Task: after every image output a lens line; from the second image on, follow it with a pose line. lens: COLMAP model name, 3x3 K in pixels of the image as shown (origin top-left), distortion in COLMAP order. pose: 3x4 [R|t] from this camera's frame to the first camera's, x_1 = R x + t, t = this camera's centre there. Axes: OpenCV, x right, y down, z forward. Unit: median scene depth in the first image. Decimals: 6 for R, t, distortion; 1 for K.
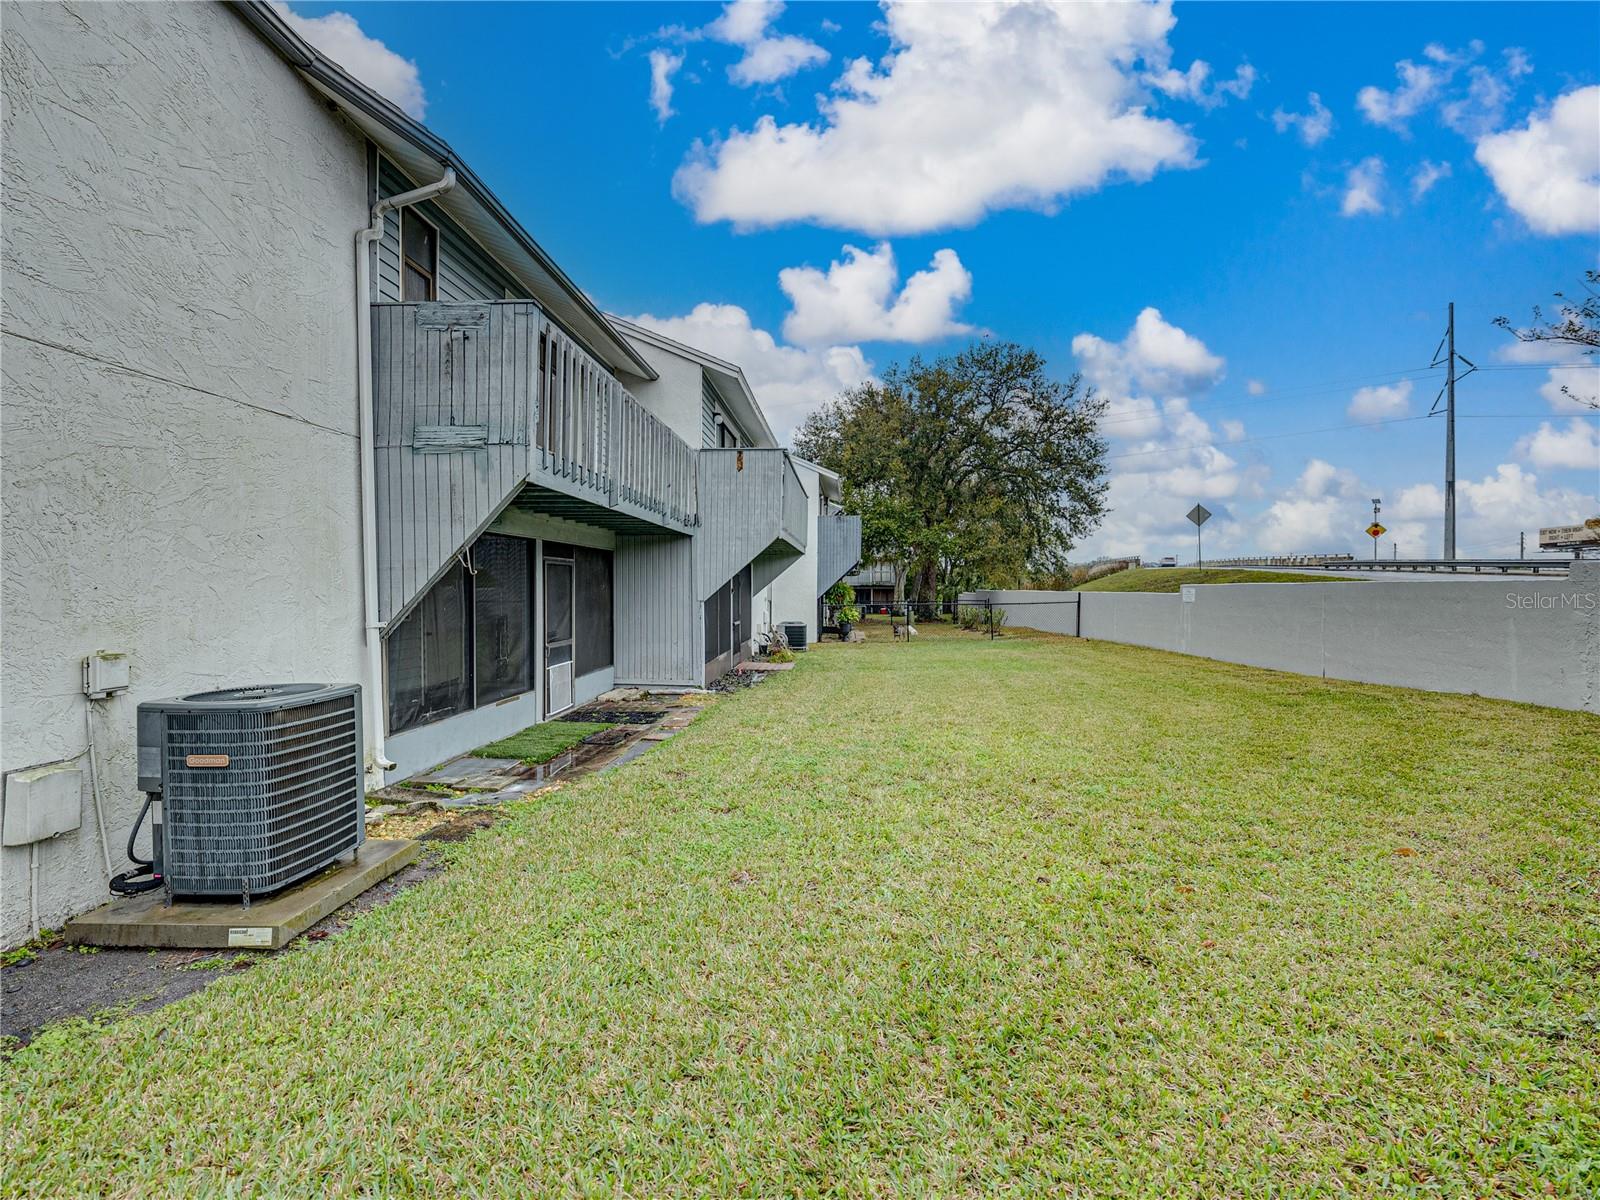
lens RADIAL K [[657.4, 0, 808.1], [0, 657.4, 593.3], [0, 0, 1]] dist [0.001150, 0.000411]
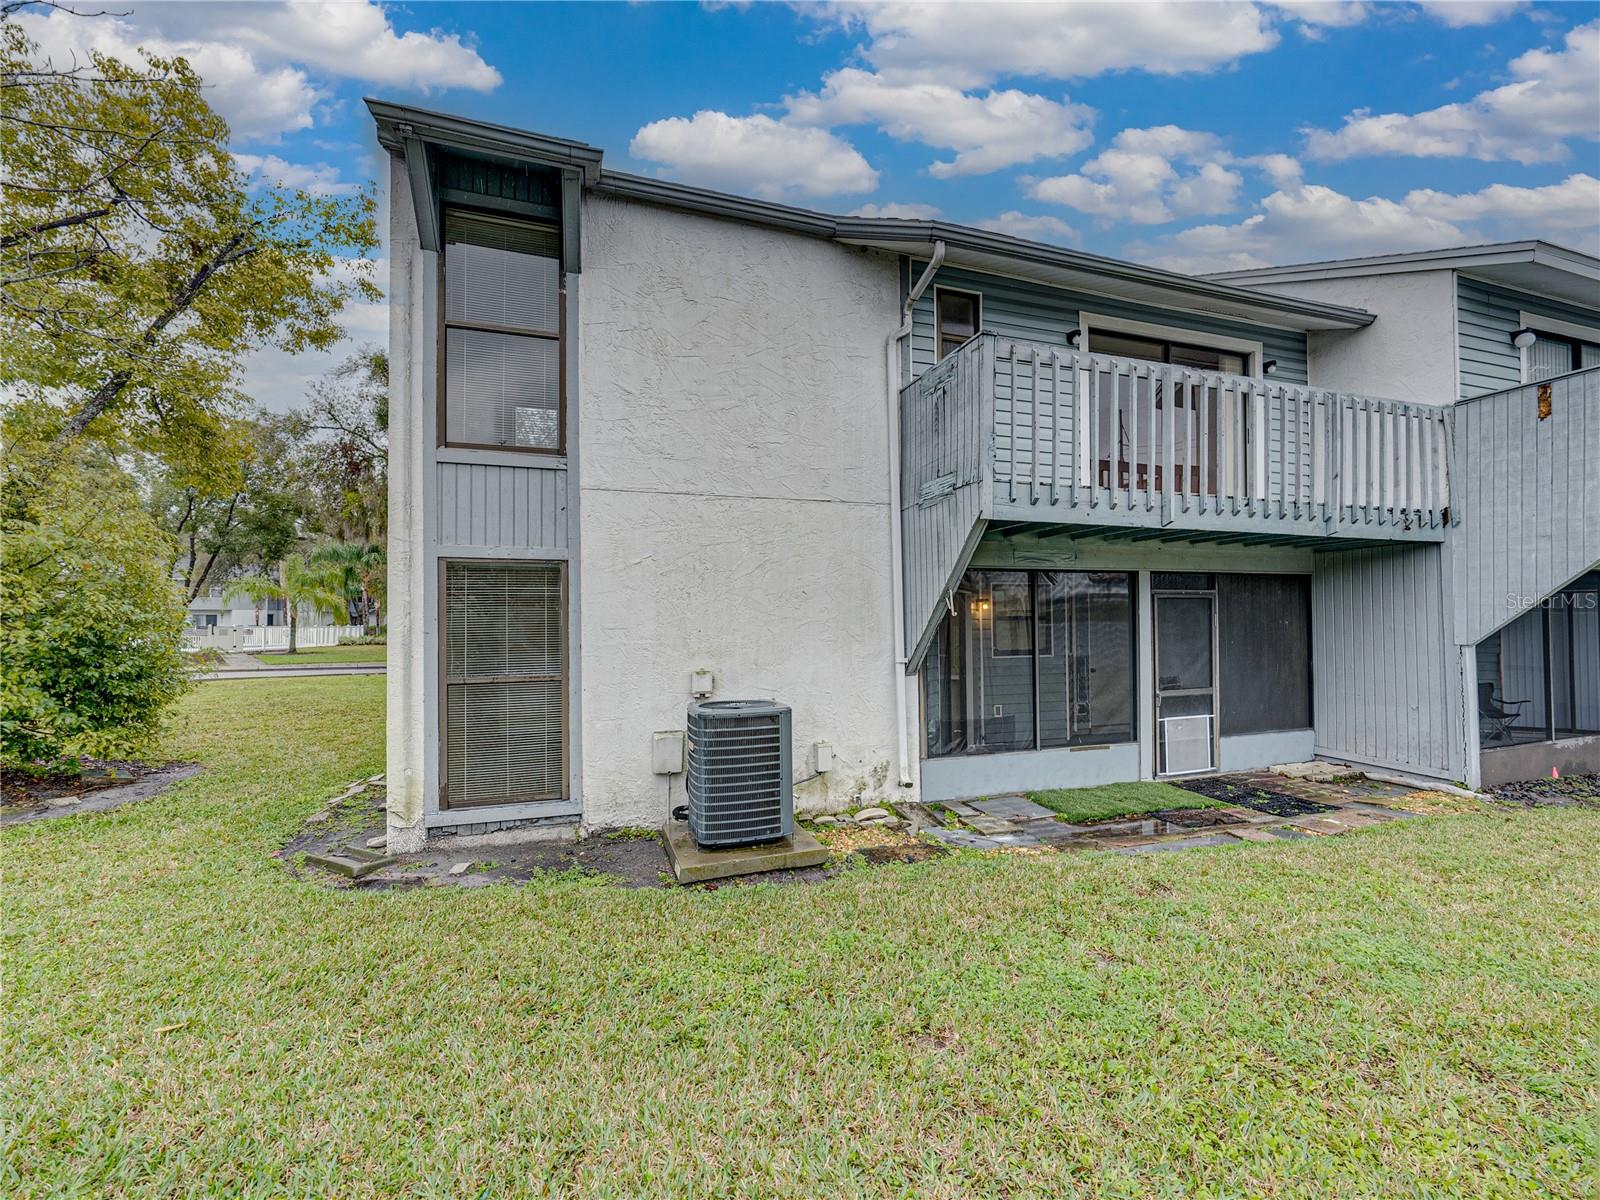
lens RADIAL K [[644.8, 0, 803.2], [0, 644.8, 611.5], [0, 0, 1]] dist [-0.002107, -0.000045]
pose [[0.374363, -0.018402, -0.927100, 0.219466], [-0.000815, 0.999796, -0.020174, -0.009999], [0.927282, 0.008308, 0.374272, 0.256289]]
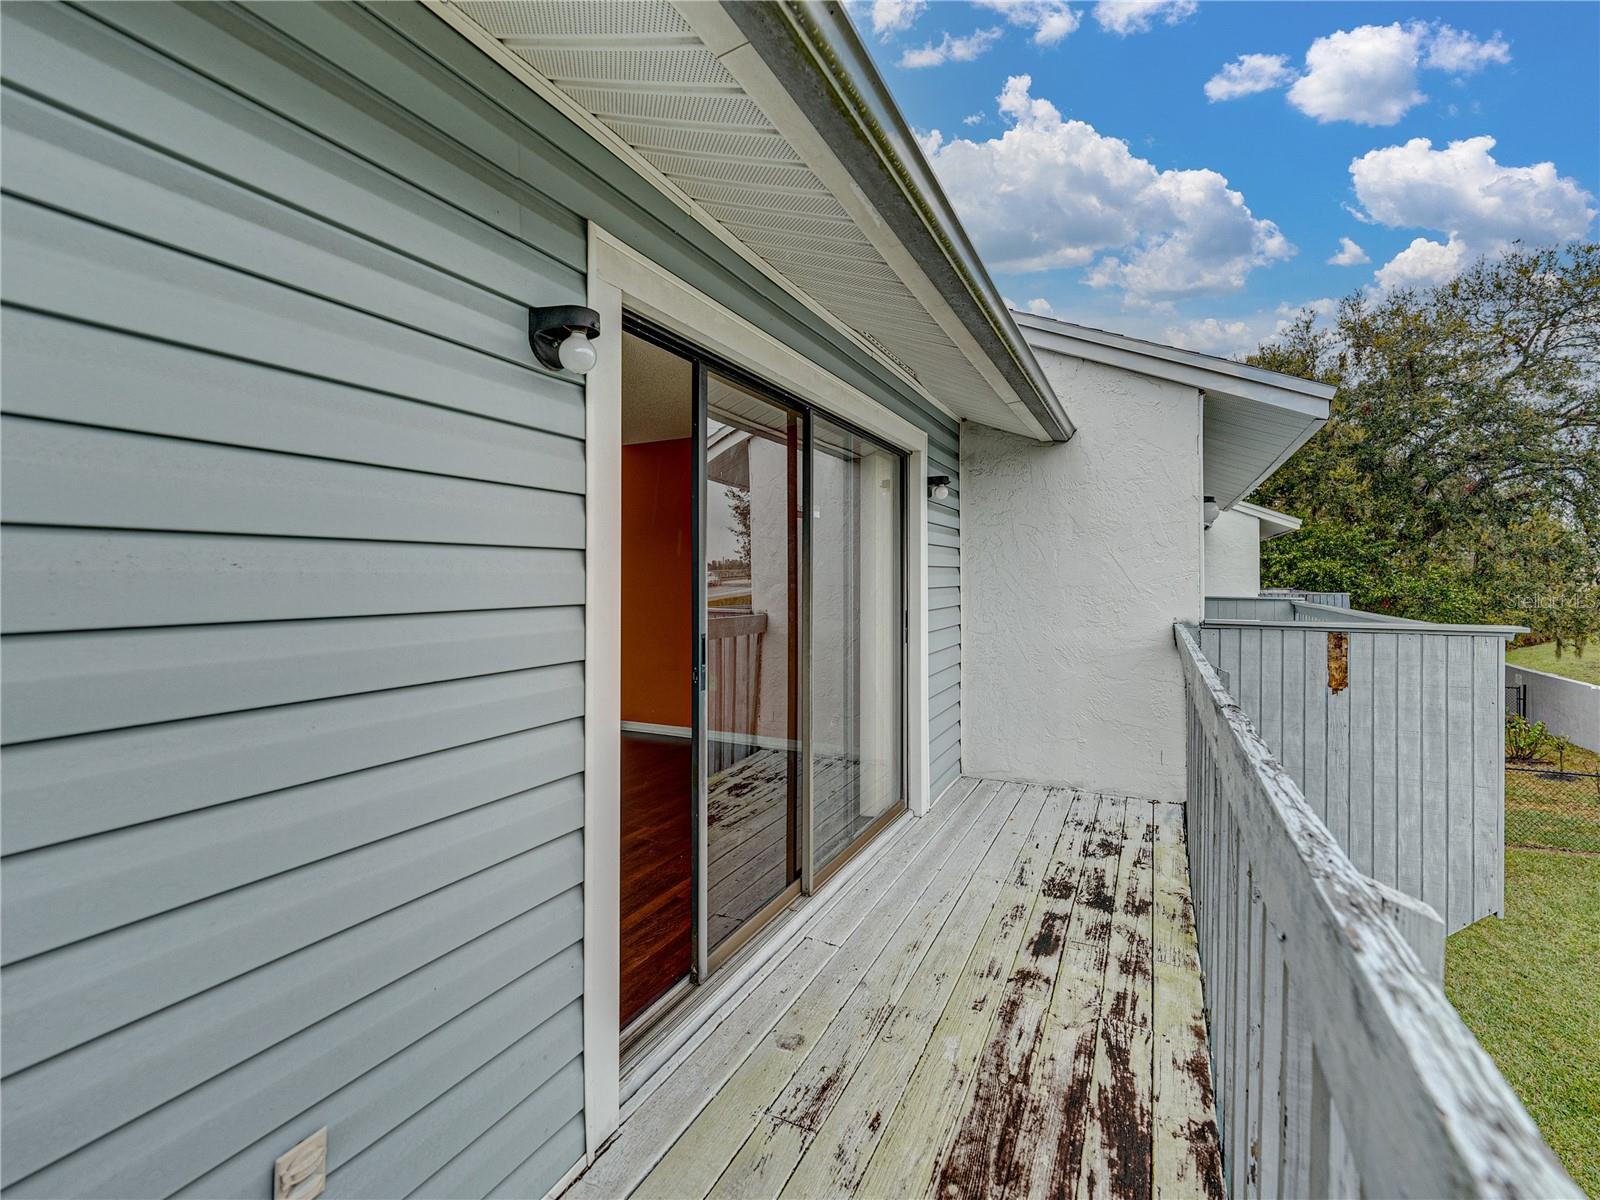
lens RADIAL K [[675.1, 0, 804.6], [0, 675.1, 564.4], [0, 0, 1]] dist [0.000018, -0.000048]
pose [[0.918384, -0.010131, -0.395561, -0.281779], [-0.000360, 0.999650, -0.026438, -0.314036], [0.395691, 0.024423, 0.918059, 0.747013]]
